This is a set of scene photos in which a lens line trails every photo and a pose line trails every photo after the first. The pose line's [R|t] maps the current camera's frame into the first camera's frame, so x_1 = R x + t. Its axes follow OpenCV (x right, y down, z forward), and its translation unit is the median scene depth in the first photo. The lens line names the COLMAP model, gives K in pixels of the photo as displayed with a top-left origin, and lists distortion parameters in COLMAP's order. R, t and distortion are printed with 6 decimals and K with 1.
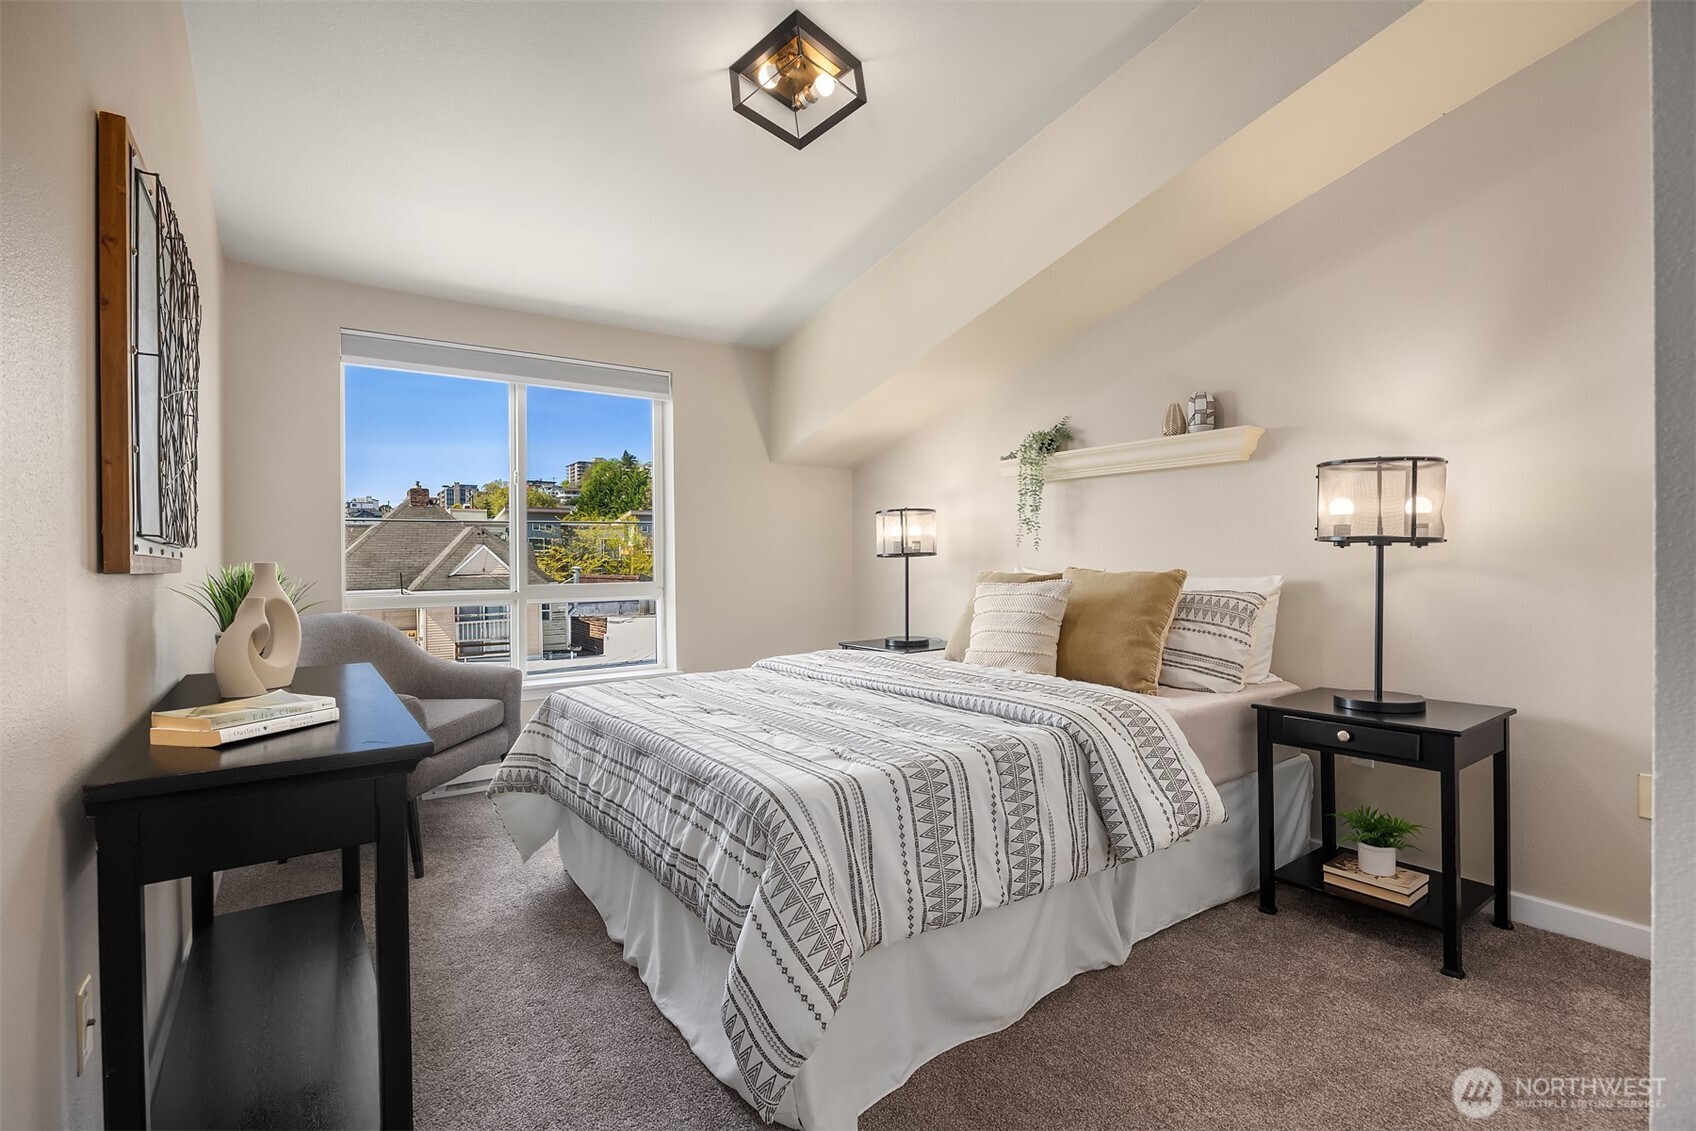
lens RADIAL K [[799.5, 0, 855.2], [0, 799.5, 552.9], [0, 0, 1]] dist [-0.003358, 0.000846]
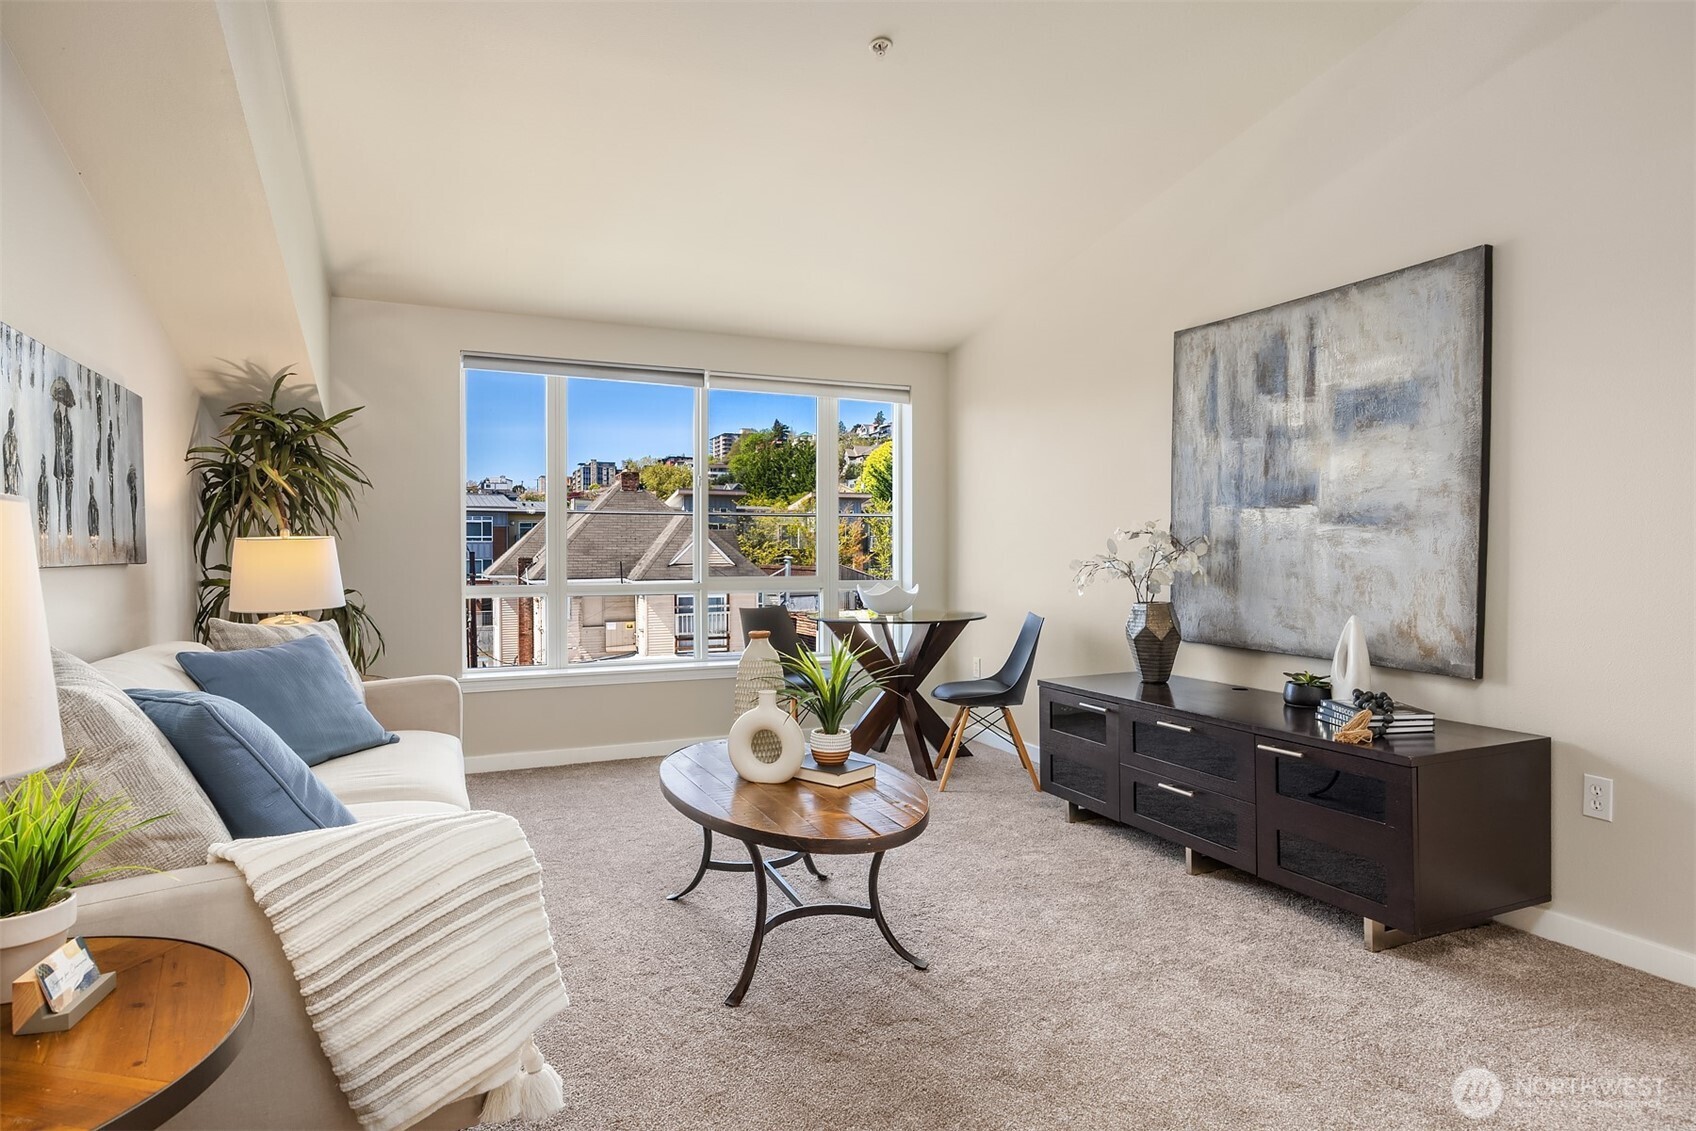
lens RADIAL K [[979.1, 0, 842.2], [0, 979.1, 553.6], [0, 0, 1]] dist [0.003551, 0.001251]
pose [[0.977583, 0.009203, -0.210347, -0.062681], [-0.006617, 0.999894, 0.012995, -0.001088], [0.210444, -0.011311, 0.977540, -0.092942]]
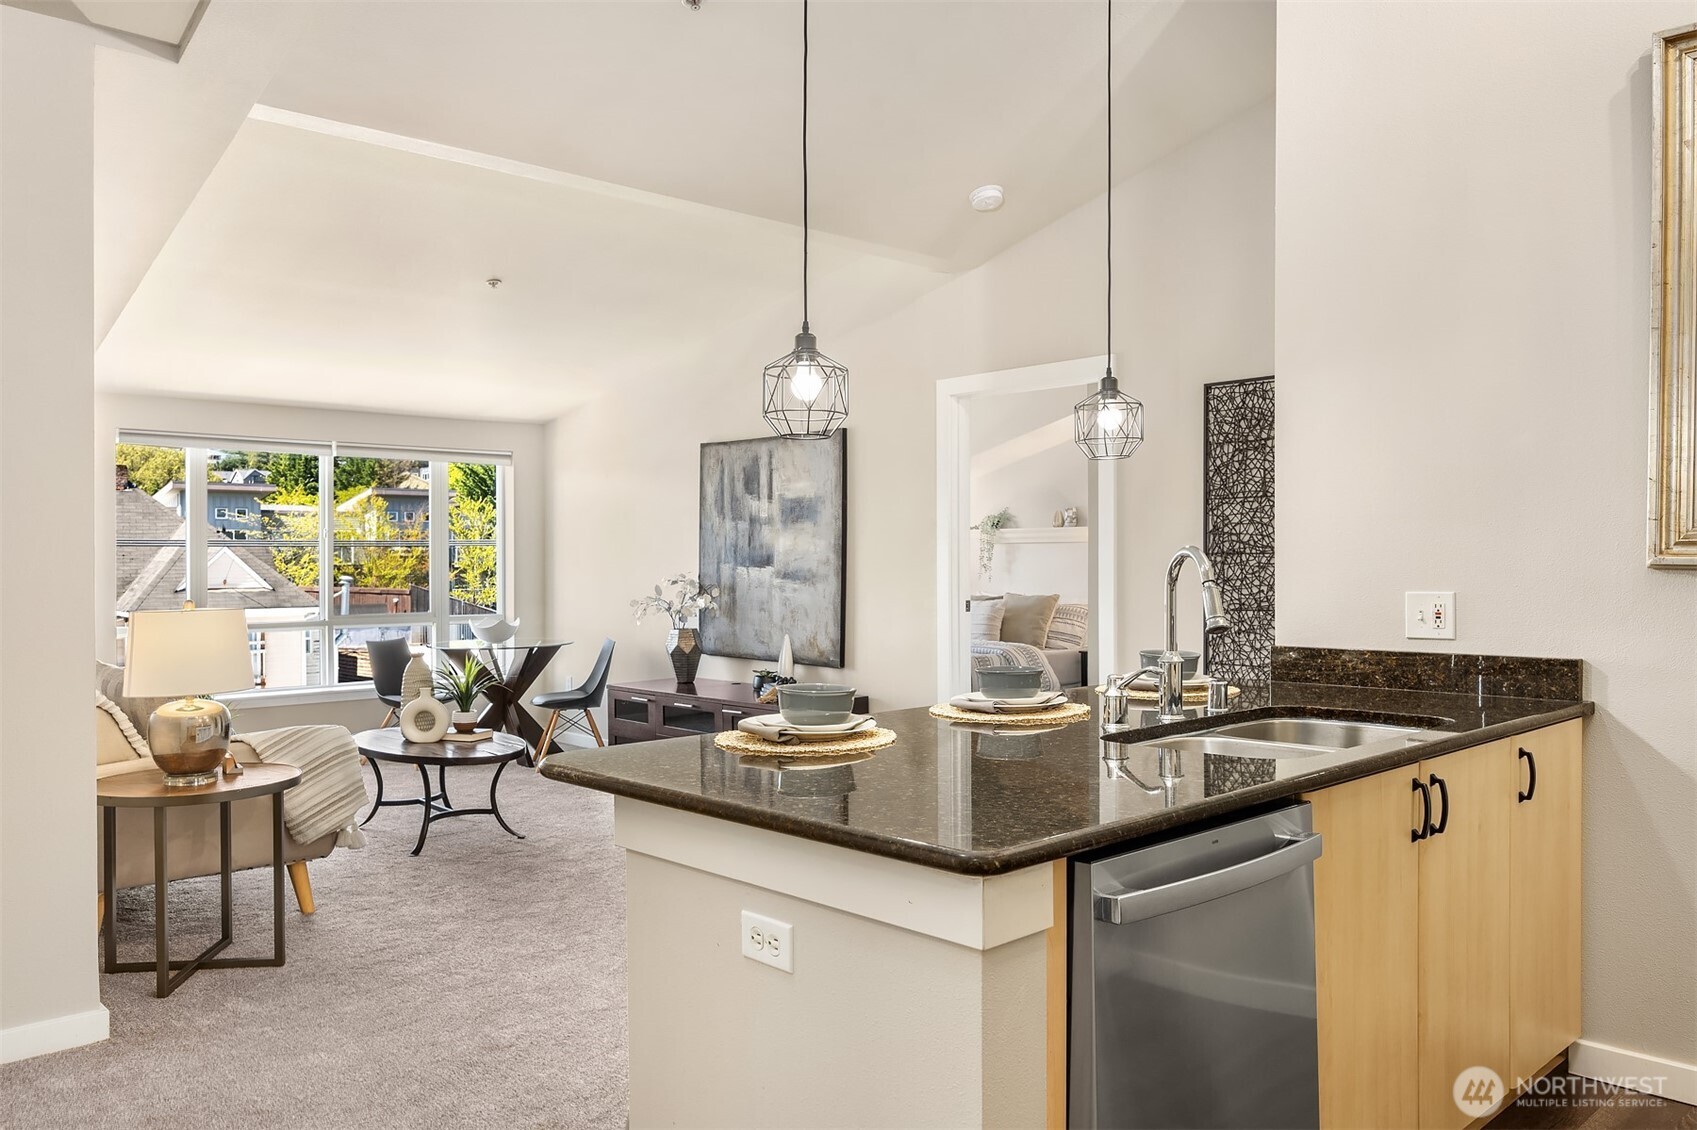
lens RADIAL K [[1253.4, 0, 885.5], [0, 1253.4, 556.6], [0, 0, 1]] dist [0.004116, -0.000622]
pose [[0.988843, 0.004580, 0.148888, -0.048314], [-0.005108, 0.999982, 0.003161, -0.007841], [-0.148871, -0.003886, 0.988849, -0.198898]]
